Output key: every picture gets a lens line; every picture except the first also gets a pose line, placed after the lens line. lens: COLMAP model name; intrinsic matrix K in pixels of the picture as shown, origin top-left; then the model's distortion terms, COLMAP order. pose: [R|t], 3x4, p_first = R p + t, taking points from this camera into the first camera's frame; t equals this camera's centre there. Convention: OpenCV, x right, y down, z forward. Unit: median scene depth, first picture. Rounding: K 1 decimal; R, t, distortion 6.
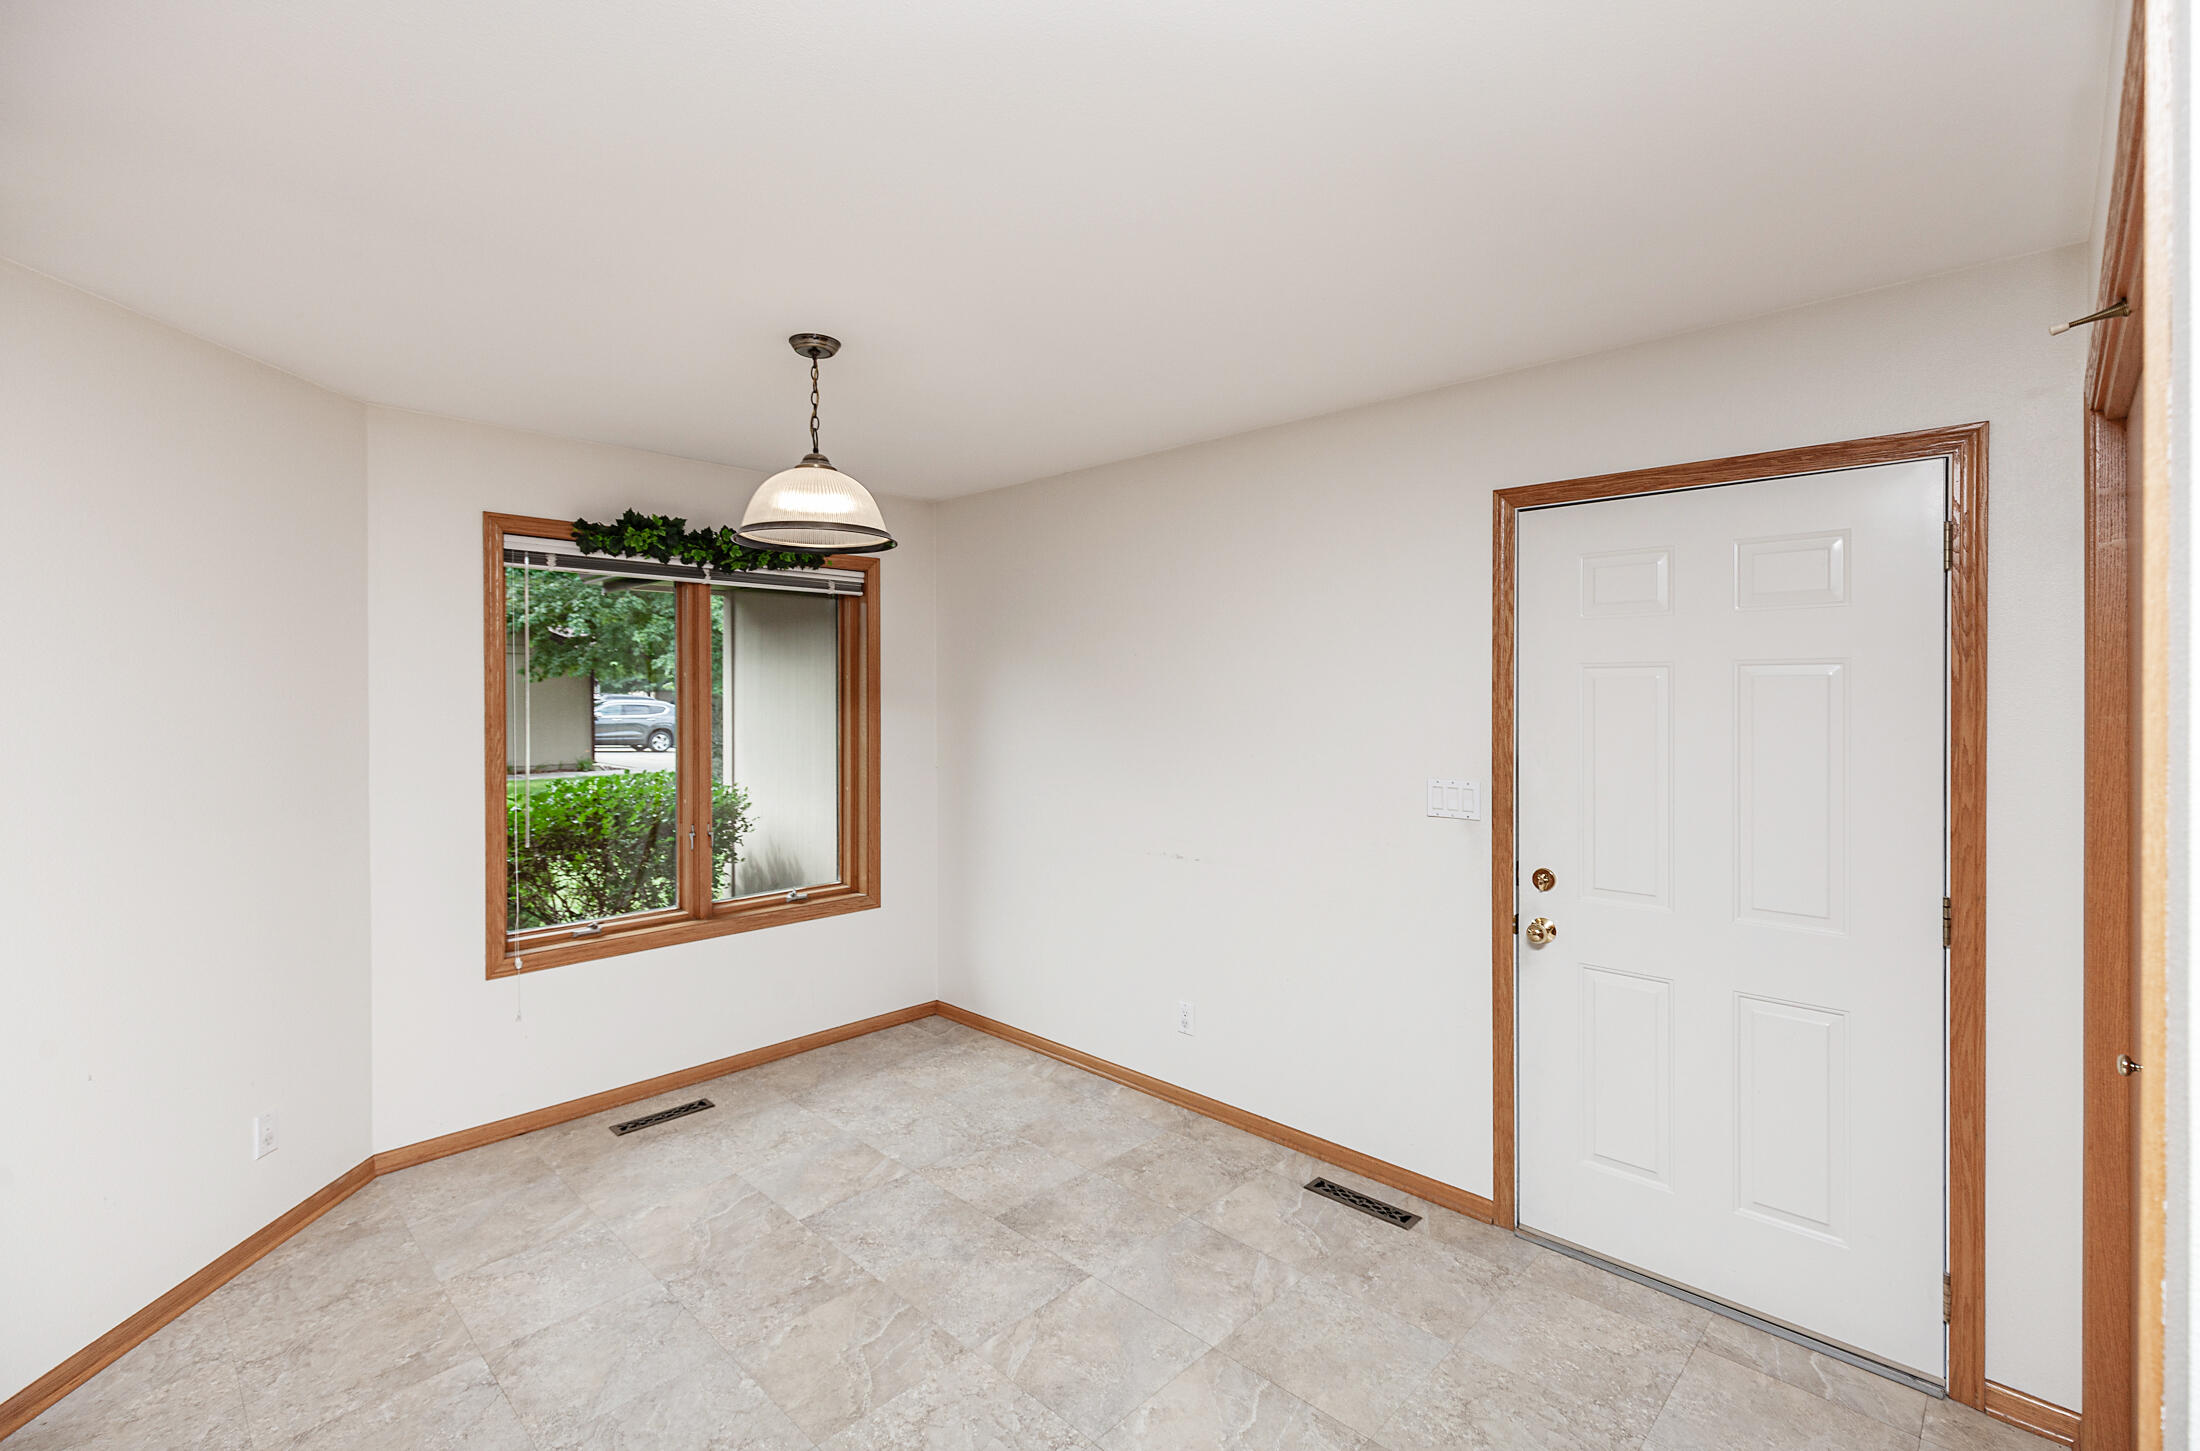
lens RADIAL K [[971.7, 0, 1097.0], [0, 971.7, 699.4], [0, 0, 1]] dist [0.001211, 0.000131]
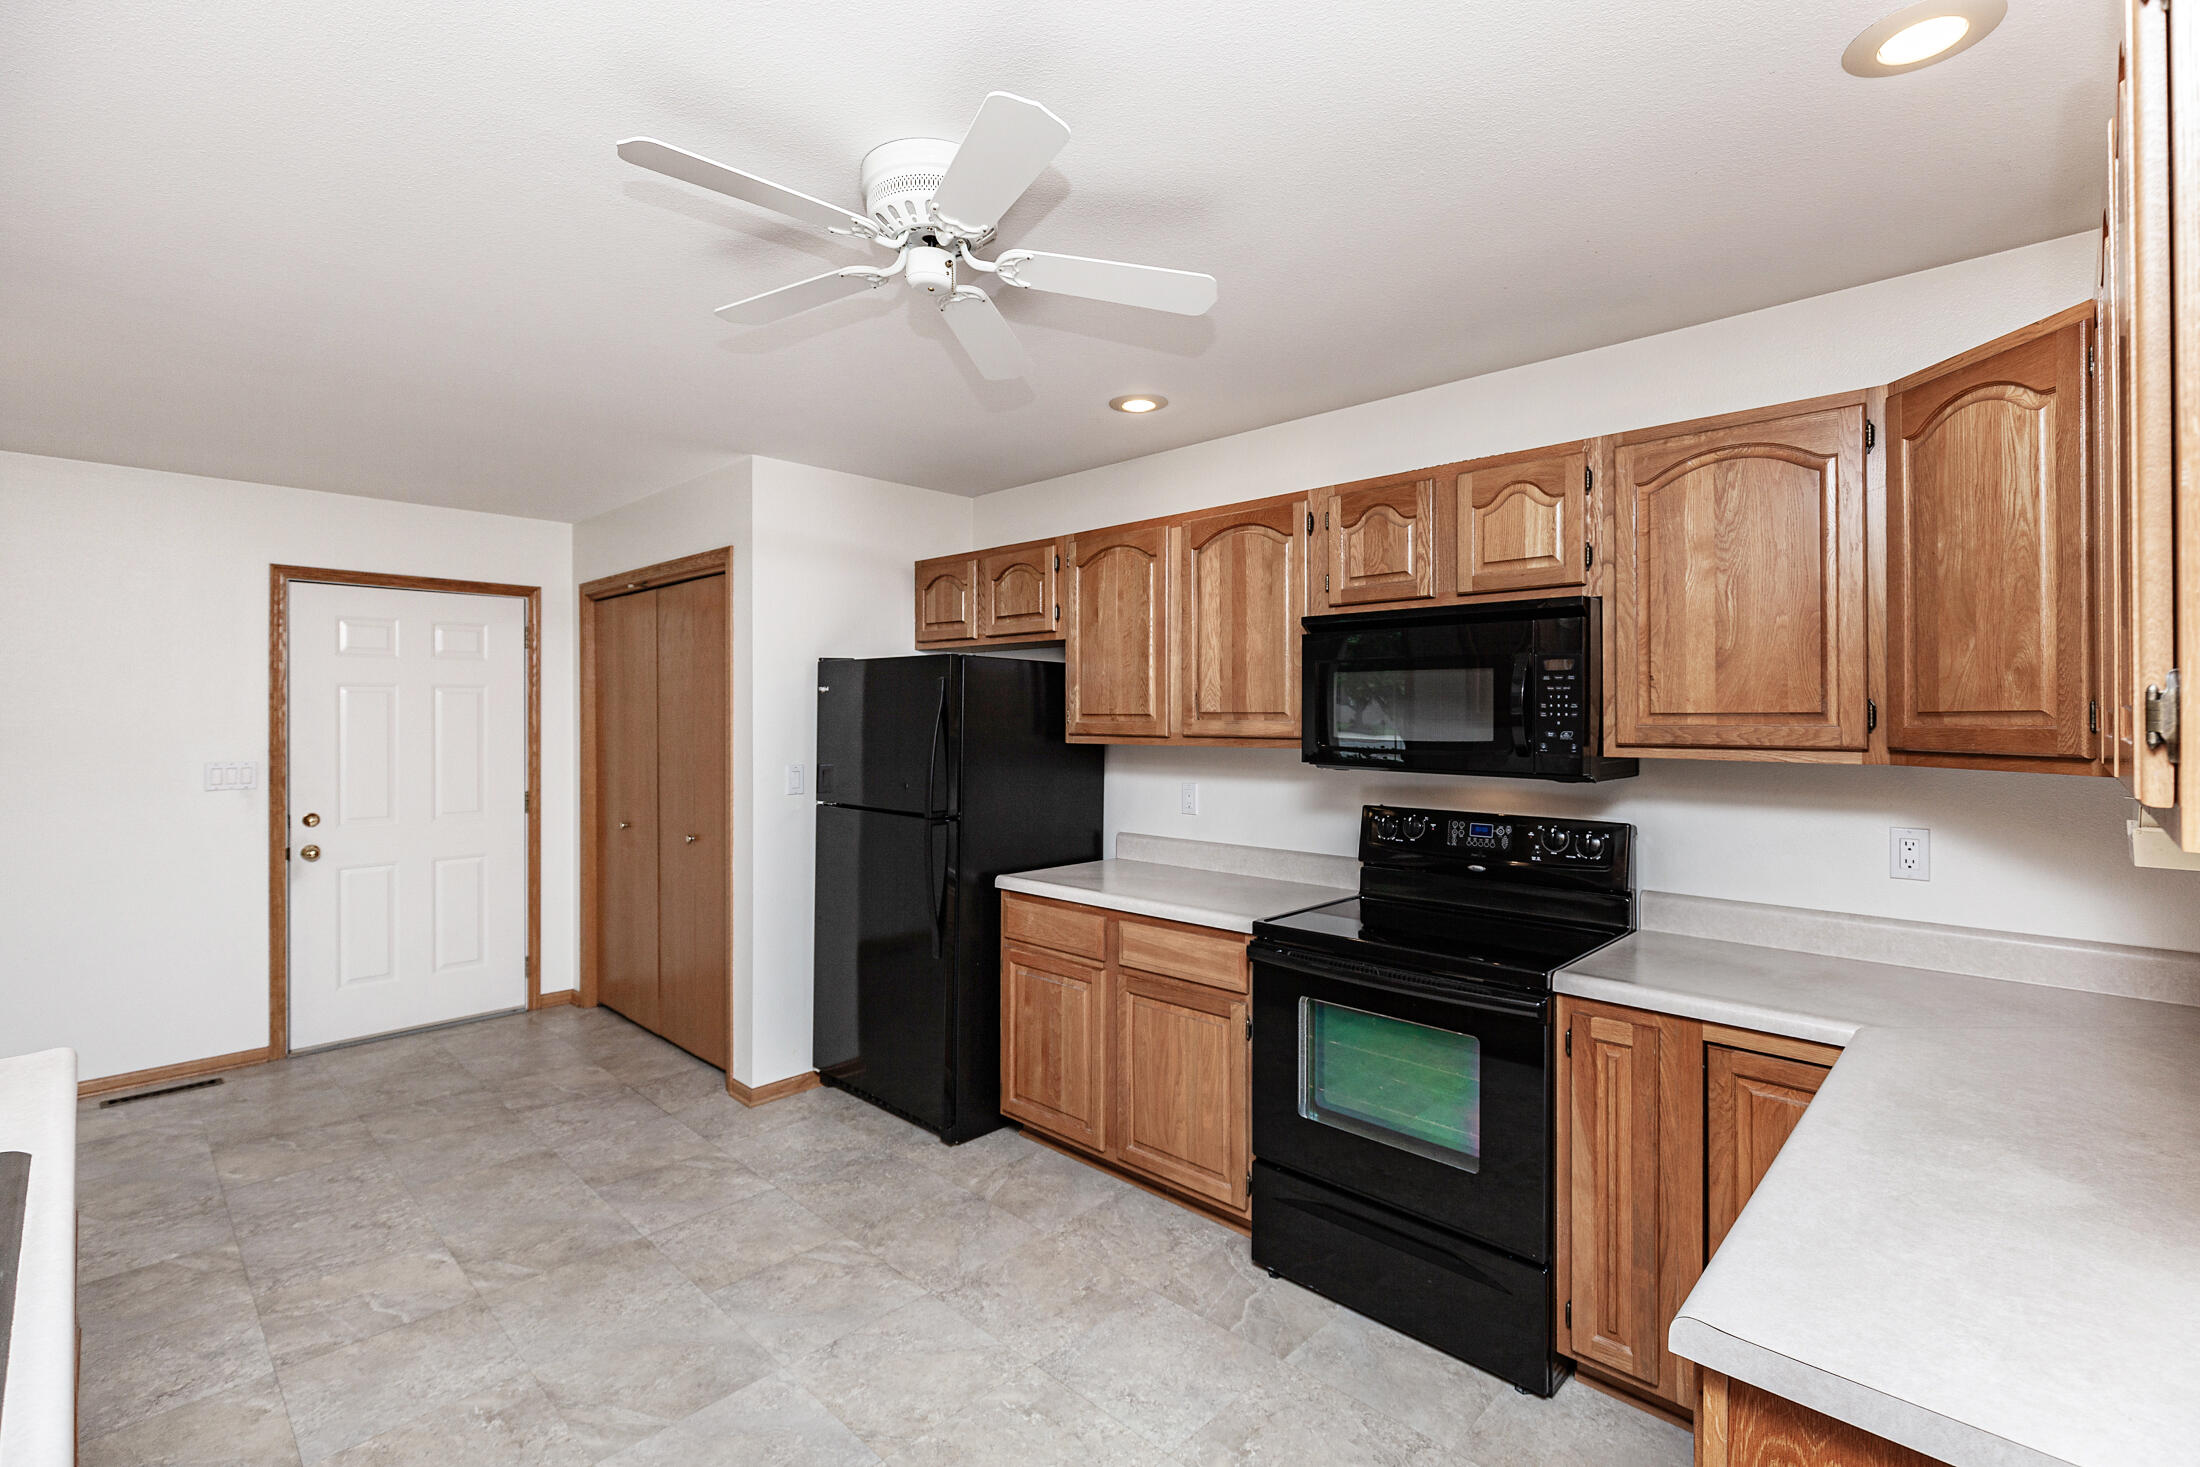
lens RADIAL K [[988.6, 0, 1103.6], [0, 988.6, 707.2], [0, 0, 1]] dist [0.000926, -0.000880]
pose [[-0.005617, 0.004377, 0.999975, -1.150592], [0.007510, 0.999962, -0.004334, 0.020825], [-0.999956, 0.007485, -0.005649, -0.271501]]
